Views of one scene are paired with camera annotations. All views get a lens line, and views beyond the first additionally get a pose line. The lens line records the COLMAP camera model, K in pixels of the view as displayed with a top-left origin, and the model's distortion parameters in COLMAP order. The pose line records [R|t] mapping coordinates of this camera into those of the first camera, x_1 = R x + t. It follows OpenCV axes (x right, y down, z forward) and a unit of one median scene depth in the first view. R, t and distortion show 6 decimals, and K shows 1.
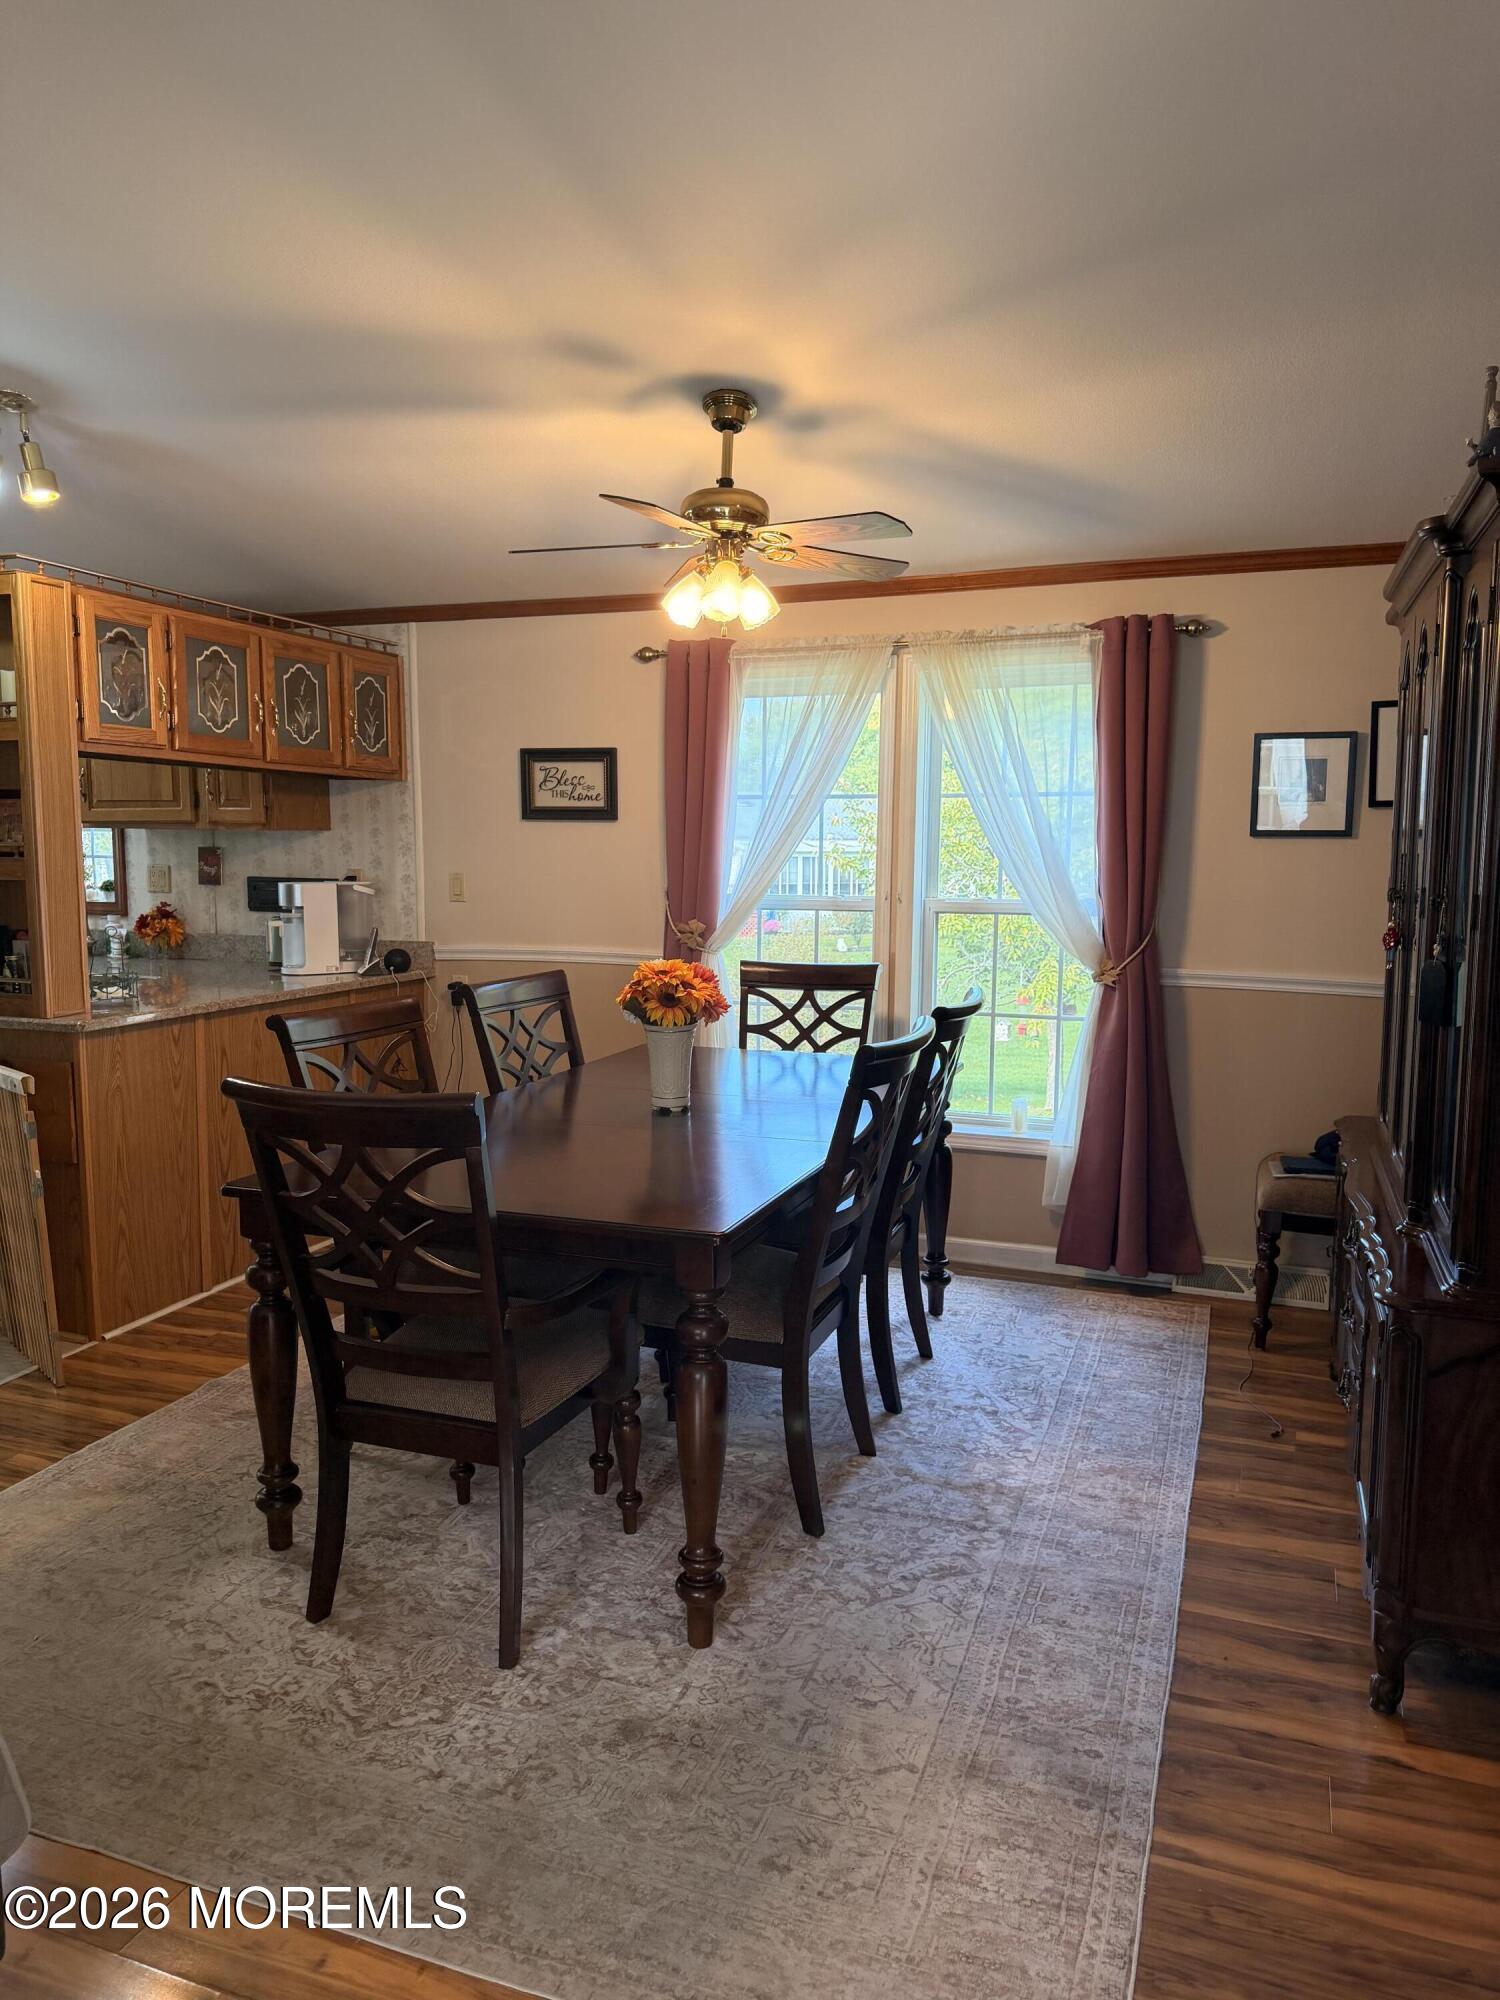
lens RADIAL K [[1385.7, 0, 742.9], [0, 1385.7, 1003.1], [0, 0, 1]] dist [0.158552, -0.328488]
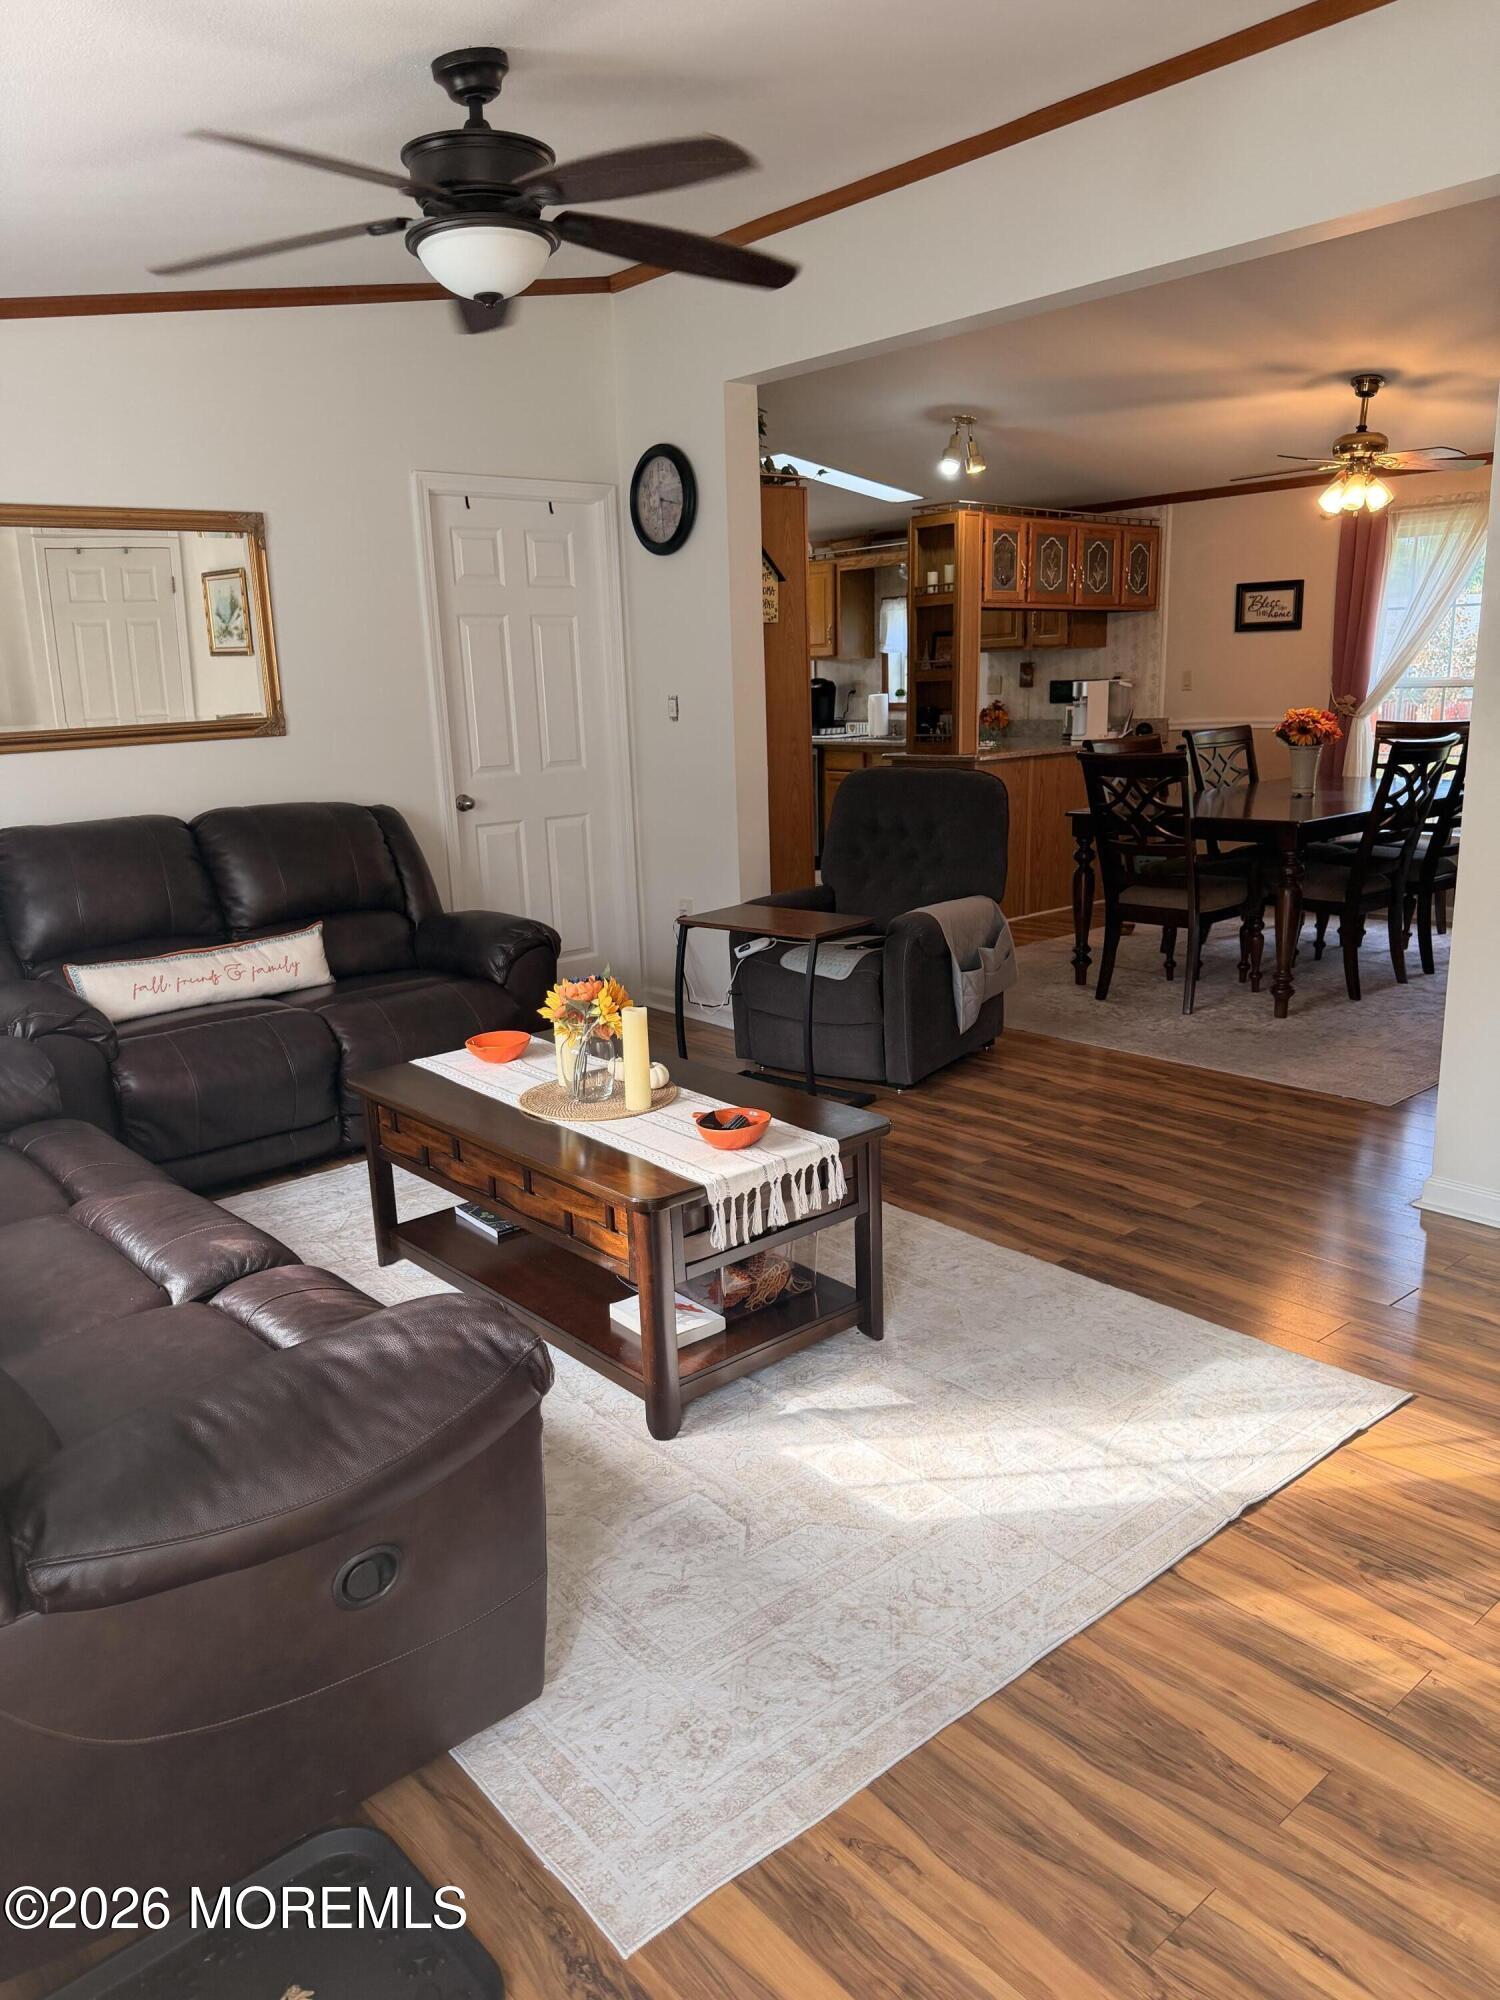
lens RADIAL K [[1385.7, 0, 742.9], [0, 1385.7, 1003.1], [0, 0, 1]] dist [0.158552, -0.328488]
pose [[0.875979, 0.080666, -0.475556, 0.136972], [-0.023697, 0.991923, 0.124605, 0.090861], [0.481767, -0.097882, 0.870816, -0.639510]]
